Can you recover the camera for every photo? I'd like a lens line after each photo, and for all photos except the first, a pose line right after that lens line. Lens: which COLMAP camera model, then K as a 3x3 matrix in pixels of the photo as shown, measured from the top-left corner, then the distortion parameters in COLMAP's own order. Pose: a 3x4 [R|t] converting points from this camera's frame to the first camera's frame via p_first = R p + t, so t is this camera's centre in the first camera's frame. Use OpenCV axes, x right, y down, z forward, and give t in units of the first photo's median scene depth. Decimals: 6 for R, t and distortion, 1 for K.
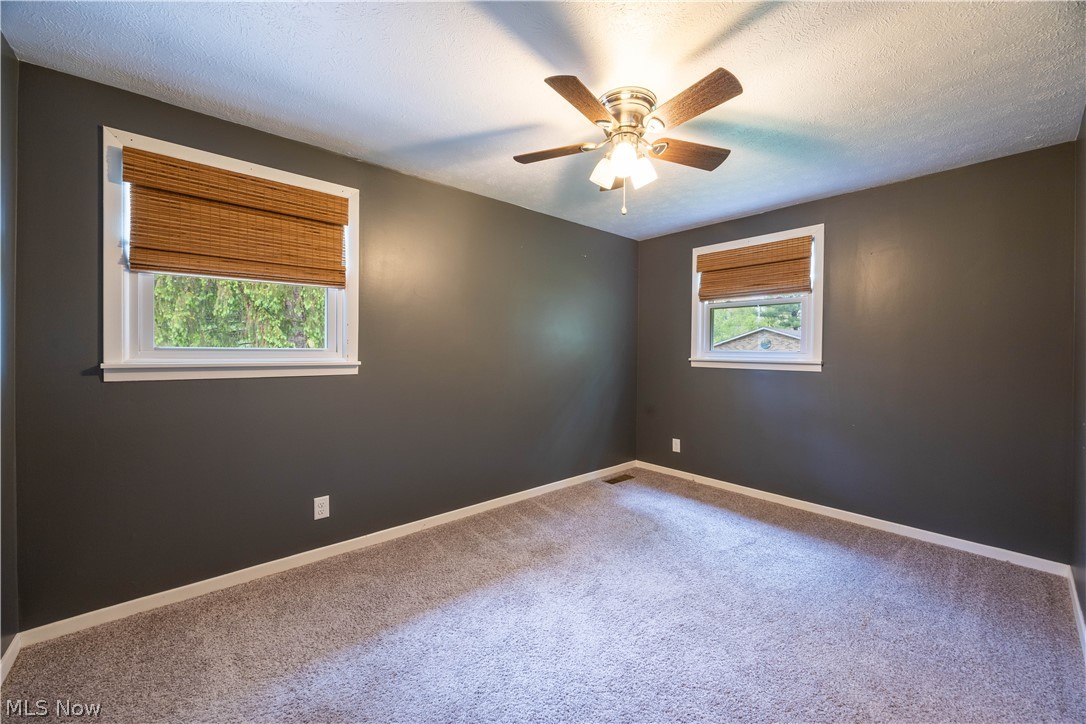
lens RADIAL K [[417.0, 0, 540.2], [0, 417.0, 360.8], [0, 0, 1]] dist [0.000267, 0.000221]
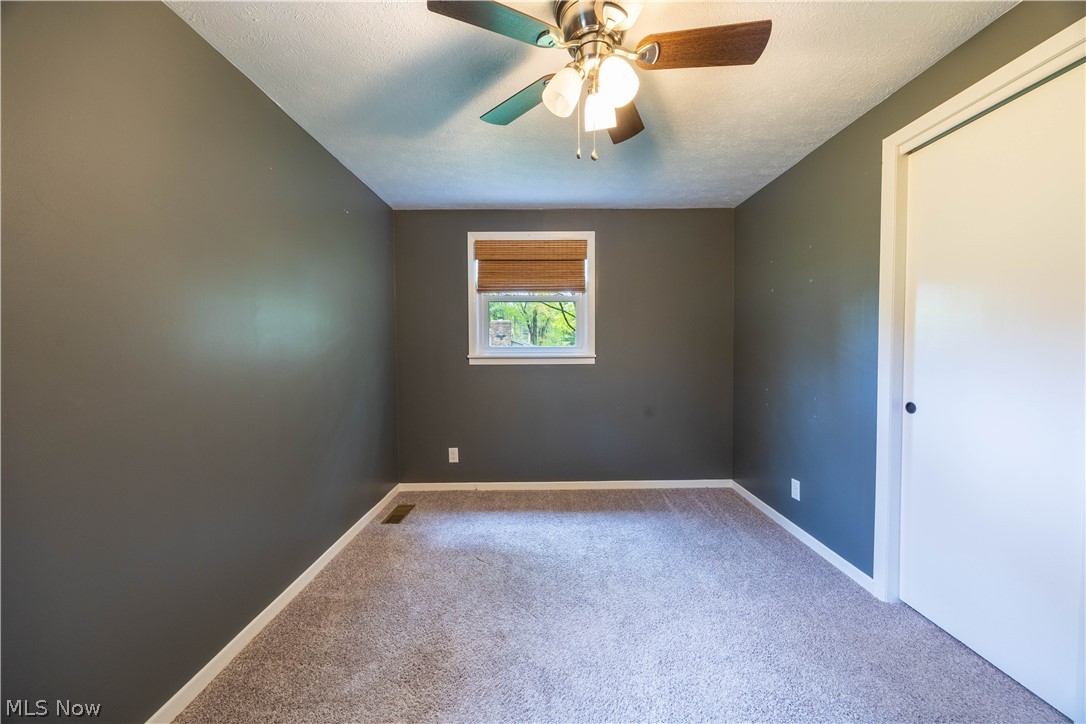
lens RADIAL K [[417.0, 0, 545.0], [0, 417.0, 364.3], [0, 0, 1]] dist [0.000267, 0.000221]
pose [[0.650604, -0.043957, 0.758144, -0.257417], [0.032113, 0.999023, 0.030364, -0.010311], [-0.758738, 0.004591, 0.651380, 0.355146]]
